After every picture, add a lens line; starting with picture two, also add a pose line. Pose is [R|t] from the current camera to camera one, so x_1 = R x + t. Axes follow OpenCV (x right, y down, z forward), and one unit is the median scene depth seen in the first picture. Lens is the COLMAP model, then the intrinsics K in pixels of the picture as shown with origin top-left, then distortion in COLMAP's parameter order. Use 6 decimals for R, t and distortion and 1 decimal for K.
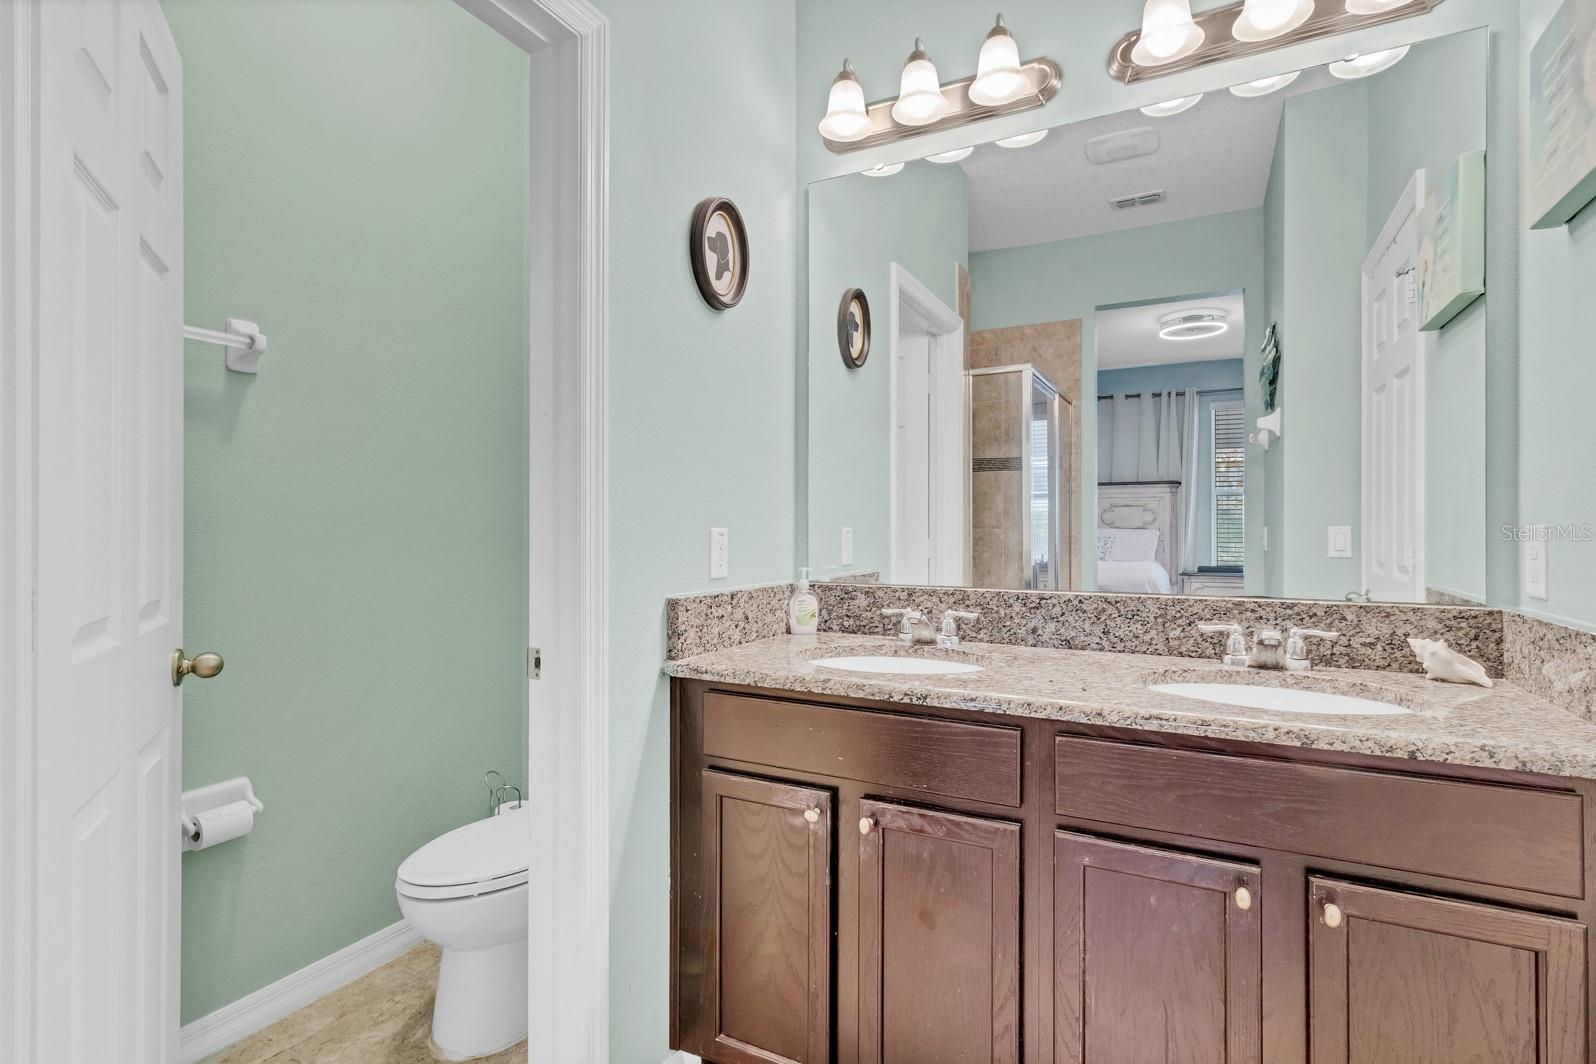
lens RADIAL K [[749.7, 0, 819.9], [0, 749.7, 531.3], [0, 0, 1]] dist [0.003375, 0.000608]
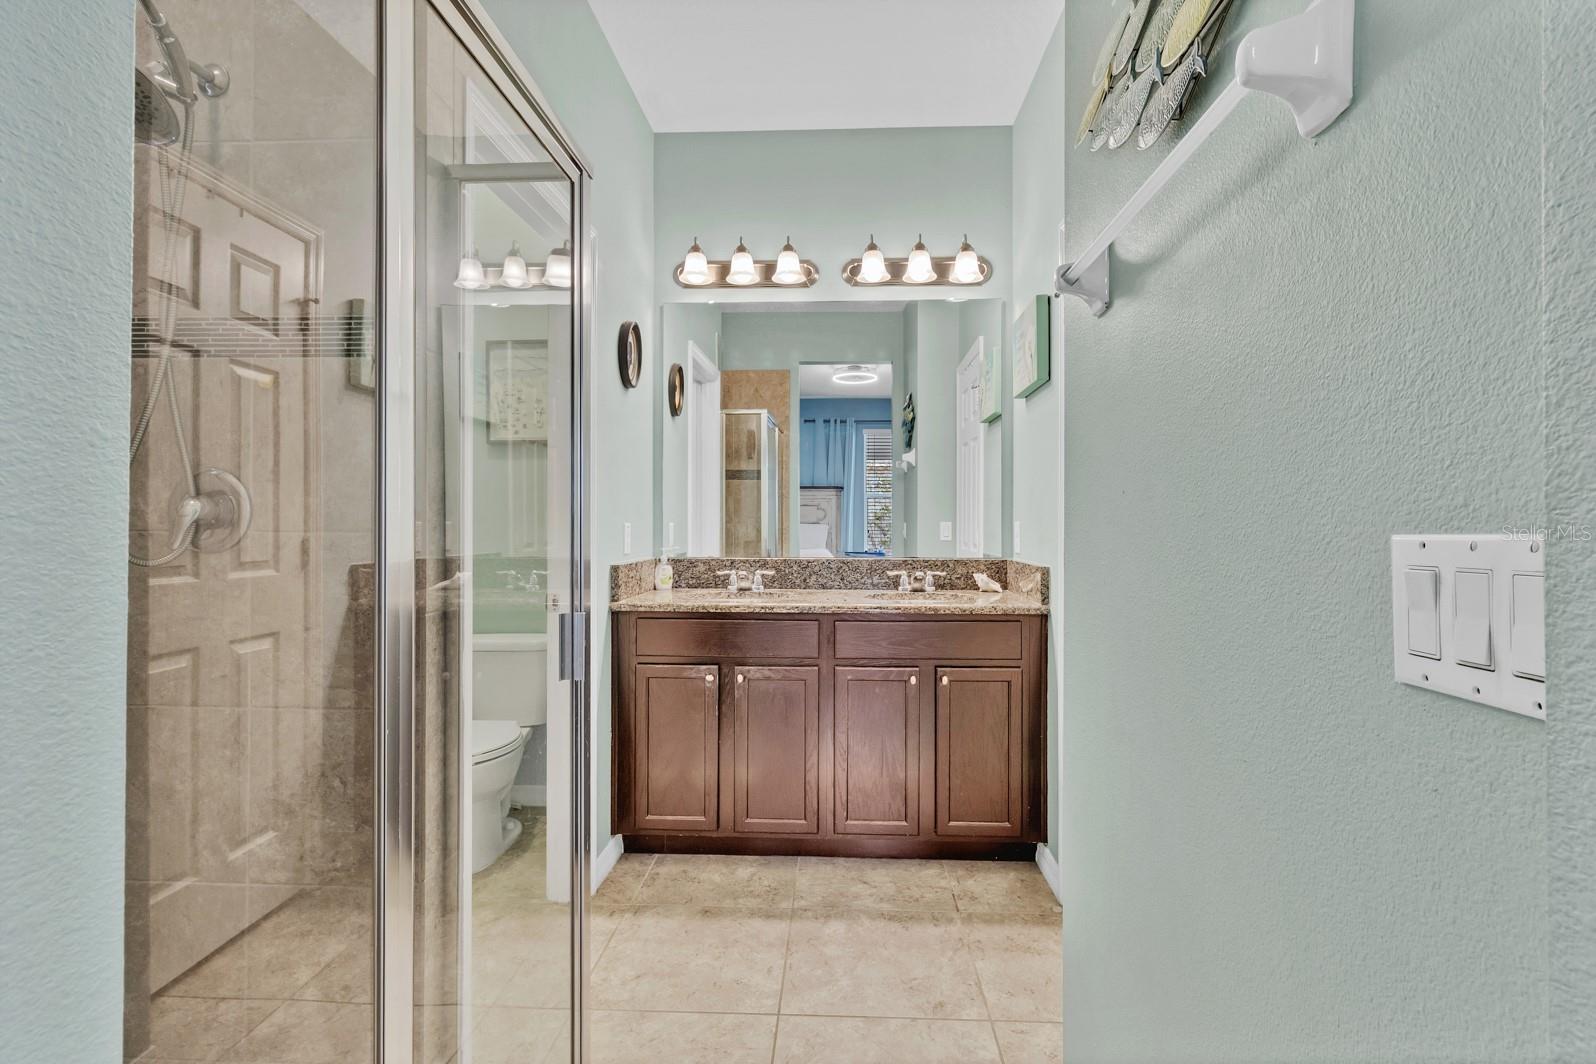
lens RADIAL K [[749.7, 0, 803.4], [0, 749.7, 531.6], [0, 0, 1]] dist [0.003375, 0.000608]
pose [[0.912757, -0.003661, 0.408486, -0.445434], [0.000650, 0.999972, 0.007508, 0.002517], [-0.408502, -0.006587, 0.912734, -0.629029]]
